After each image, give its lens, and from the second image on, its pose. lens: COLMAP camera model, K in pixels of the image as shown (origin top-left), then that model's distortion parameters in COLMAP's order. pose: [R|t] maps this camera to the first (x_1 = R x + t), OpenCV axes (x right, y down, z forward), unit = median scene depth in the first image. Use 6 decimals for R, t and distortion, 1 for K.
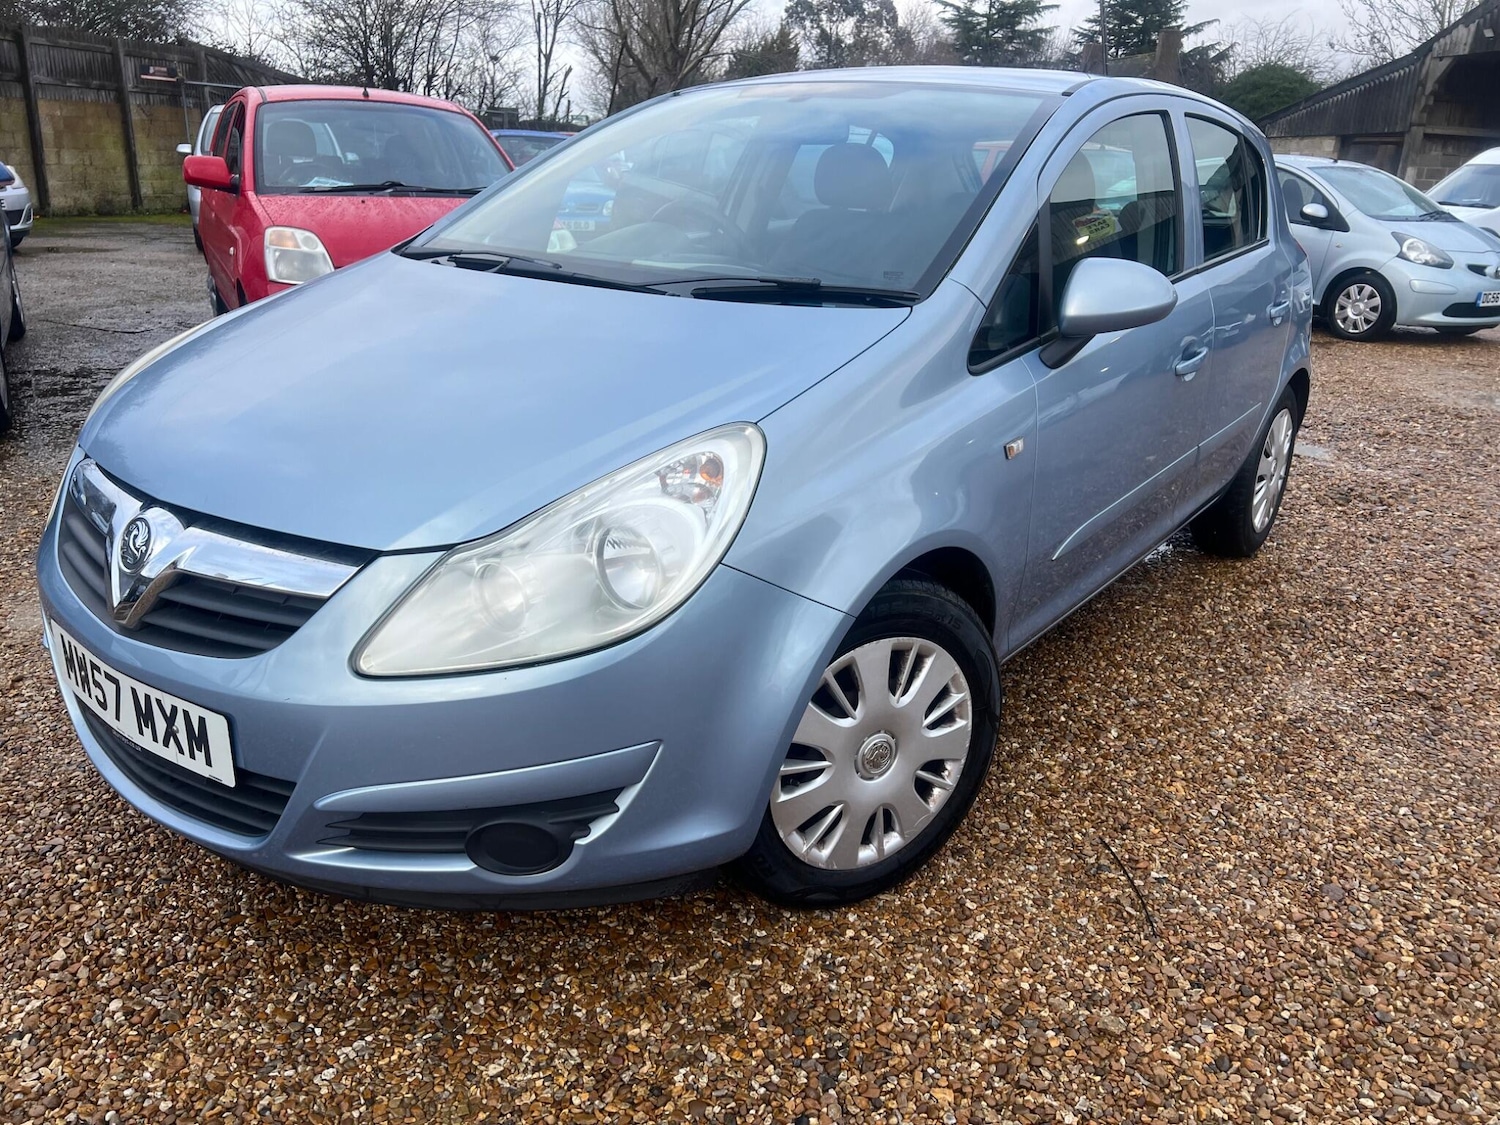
lens RADIAL K [[1114.9, 0, 752.5], [0, 1114.9, 571.3], [0, 0, 1]] dist [0.057334, -0.059500]
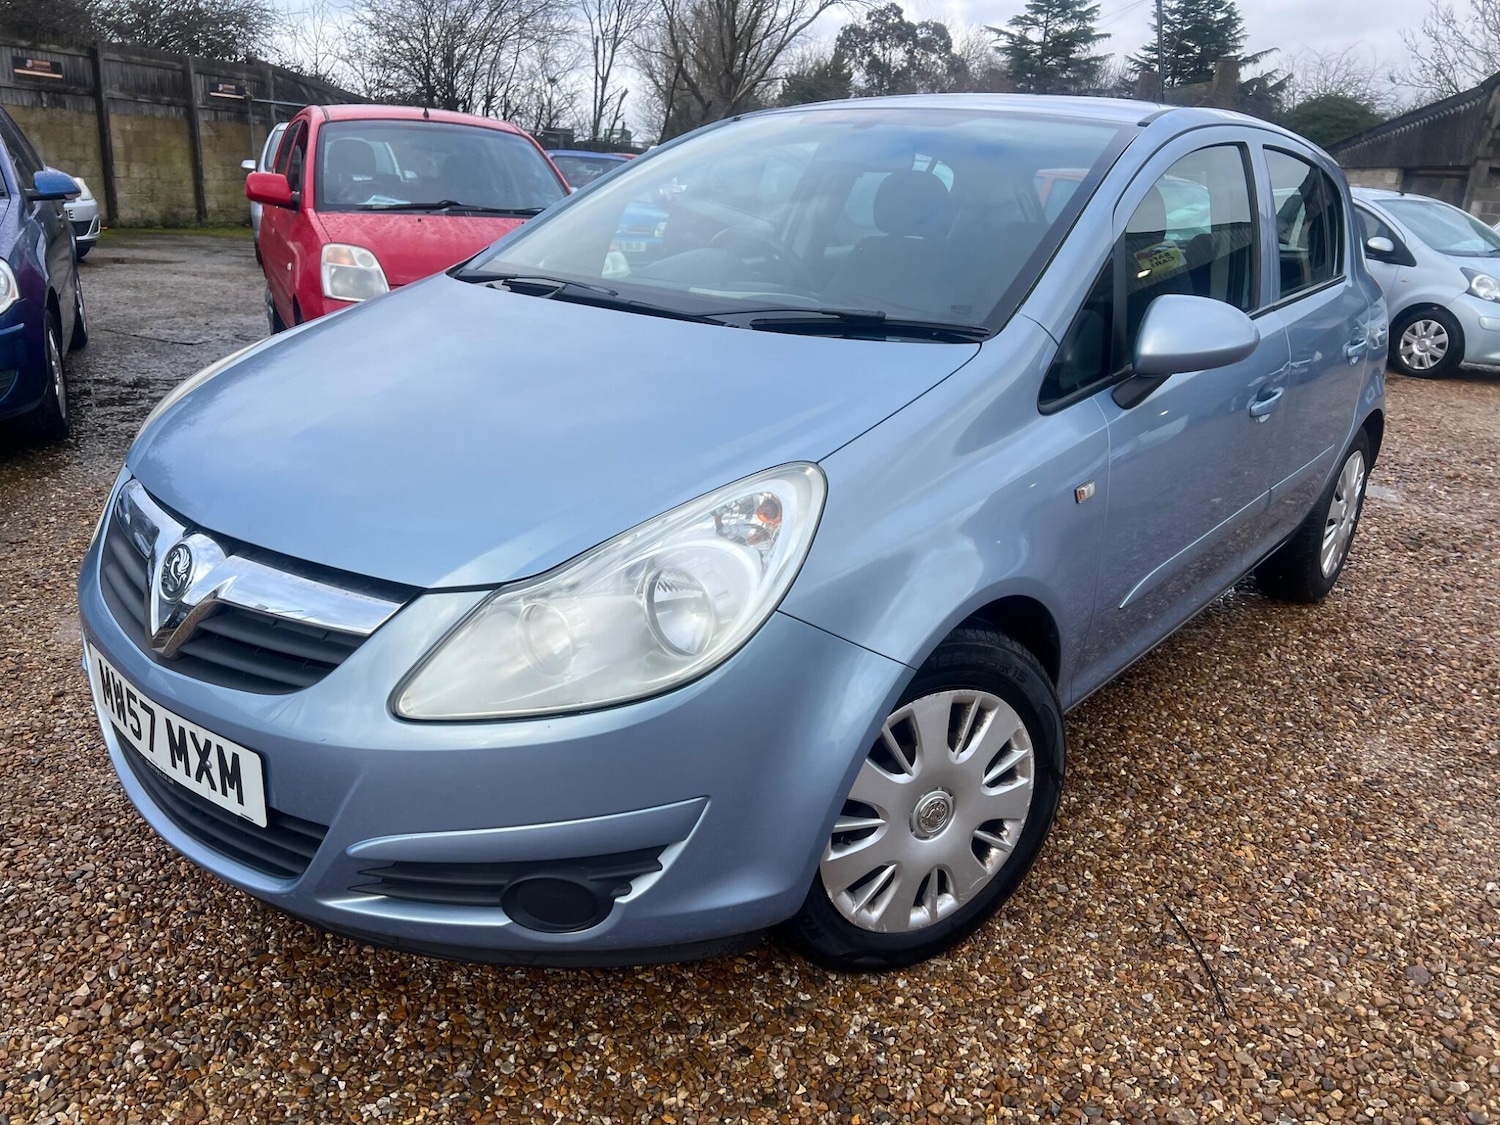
lens RADIAL K [[1114.9, 0, 747.9], [0, 1114.9, 565.9], [0, 0, 1]] dist [0.057334, -0.059500]
pose [[0.998834, 0.028661, -0.038849, -0.013812], [-0.029509, 0.999334, -0.021446, -0.018983], [0.038208, 0.022568, 0.999015, 0.039174]]
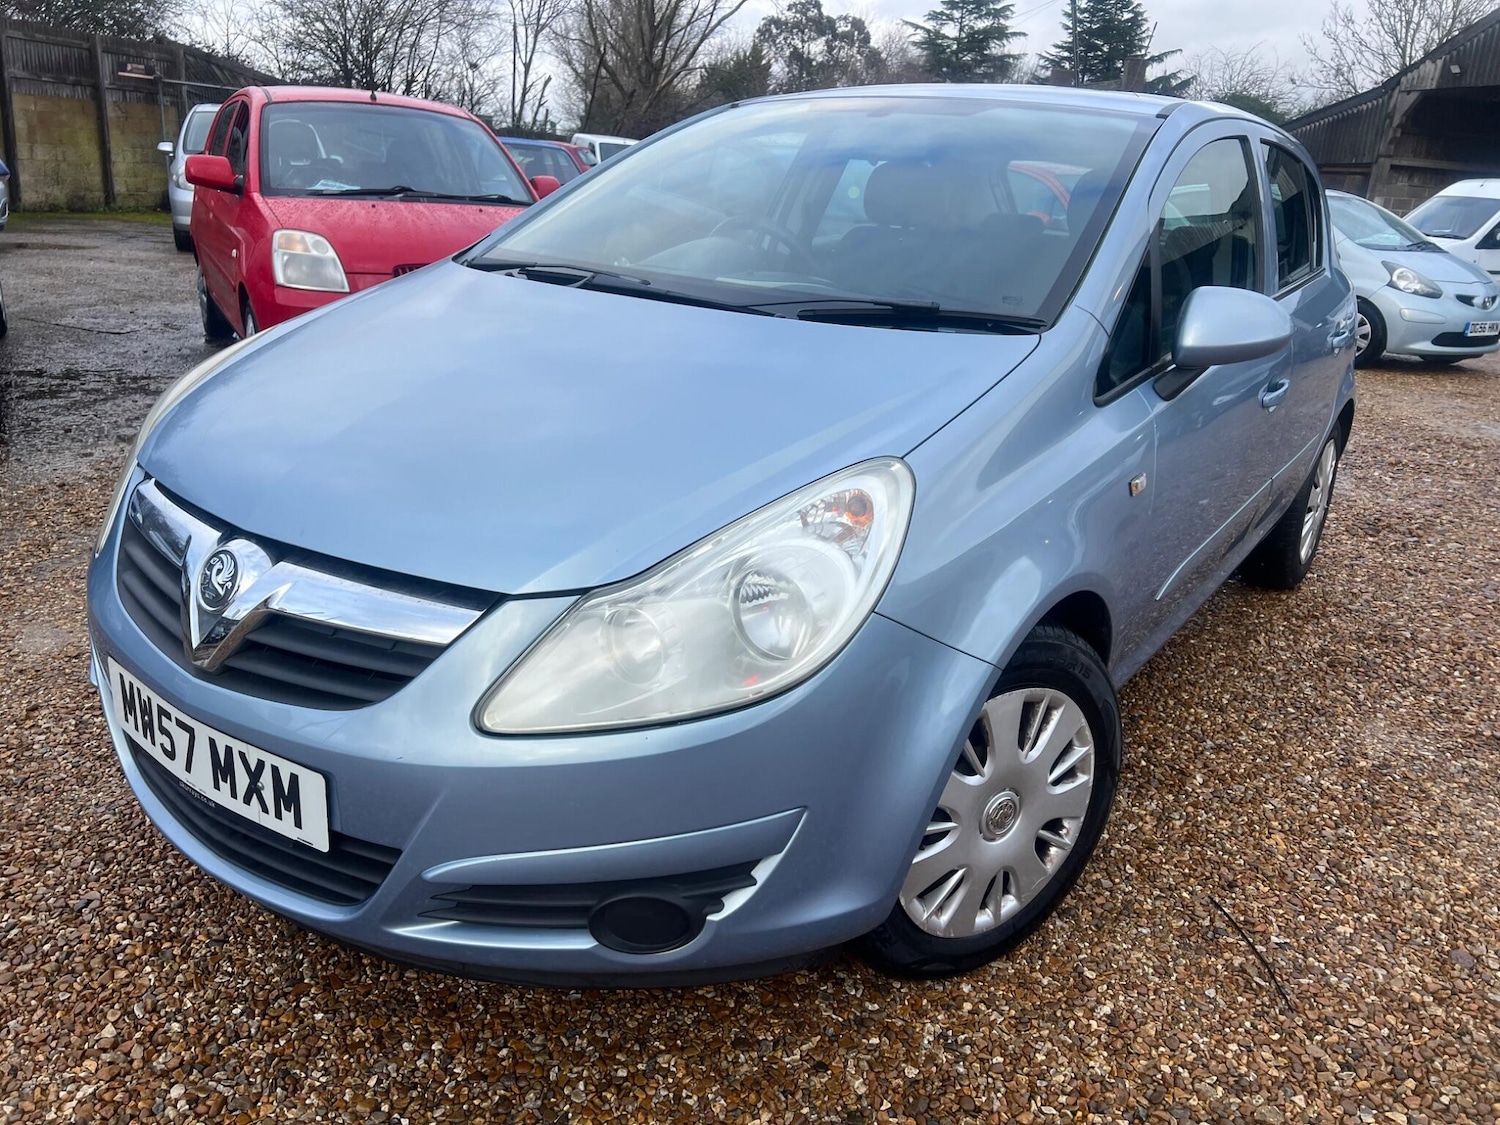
lens RADIAL K [[1114.9, 0, 748.7], [0, 1114.9, 552.5], [0, 0, 1]] dist [0.057334, -0.059500]
pose [[0.999410, 0.016051, 0.030367, -0.124435], [-0.015272, 0.999552, -0.025734, -0.024172], [-0.030766, 0.025255, 0.999207, 0.067659]]
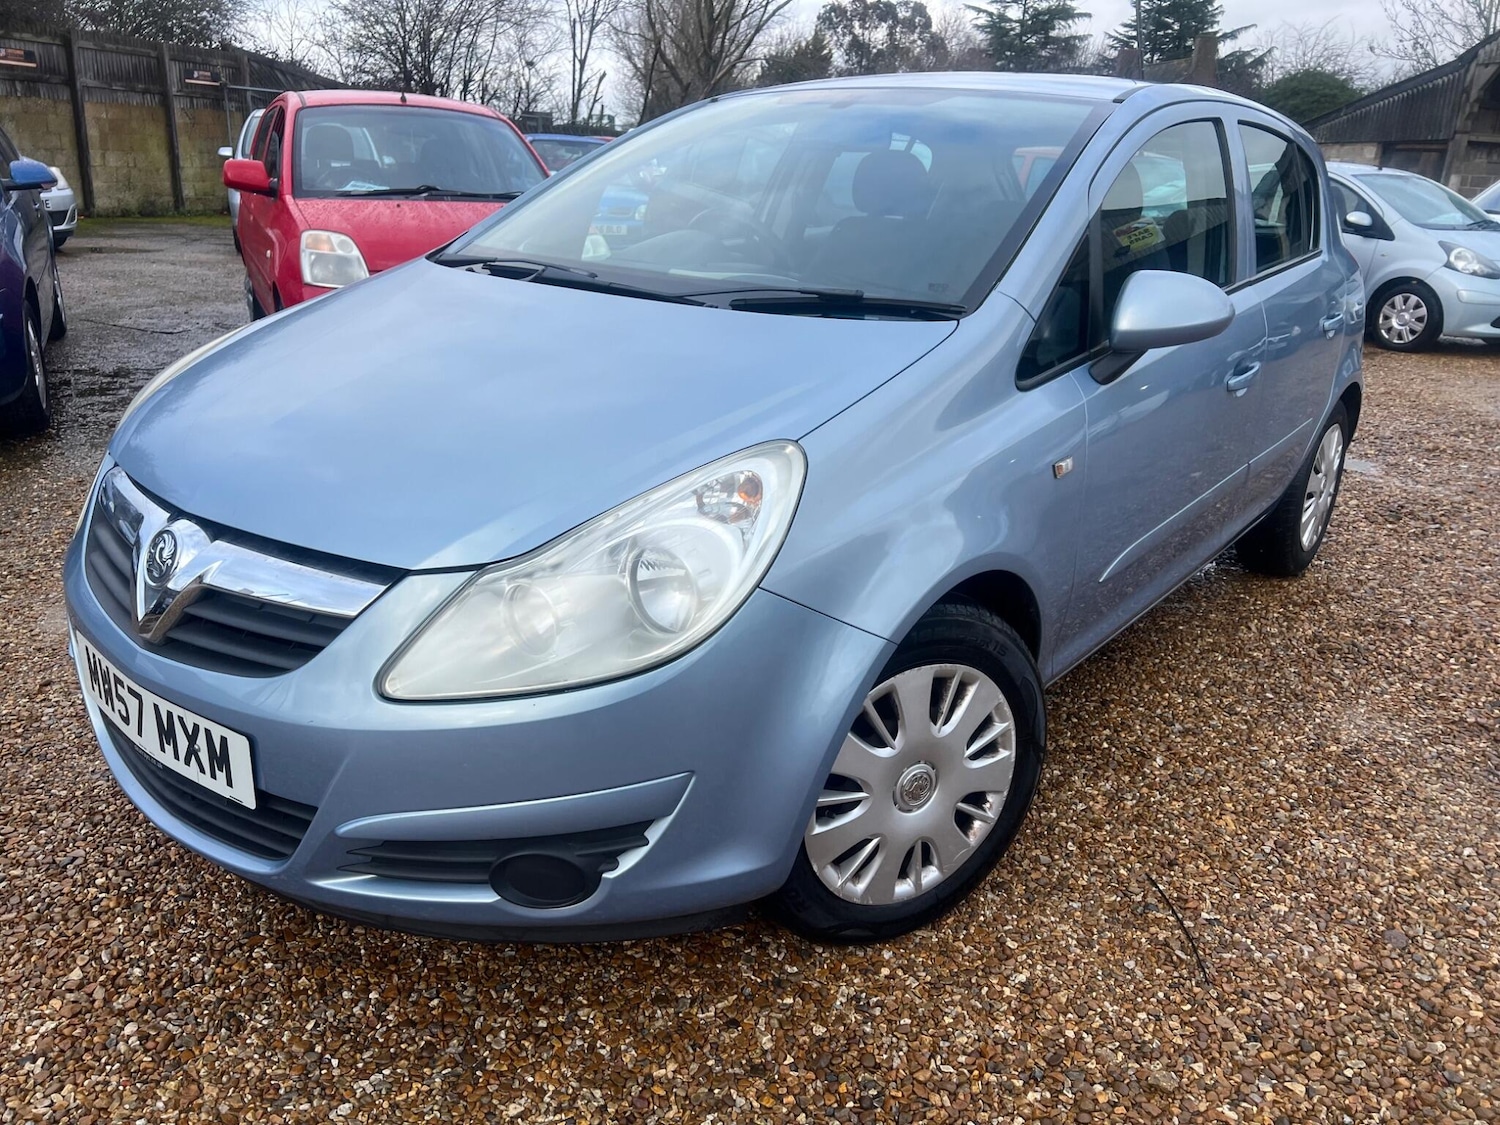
lens RADIAL K [[1114.9, 0, 741.1], [0, 1114.9, 559.1], [0, 0, 1]] dist [0.057334, -0.059500]
pose [[0.999371, 0.015351, -0.031966, -0.010493], [-0.015762, 0.999796, -0.012651, -0.015049], [0.031765, 0.013147, 0.999409, 0.031568]]
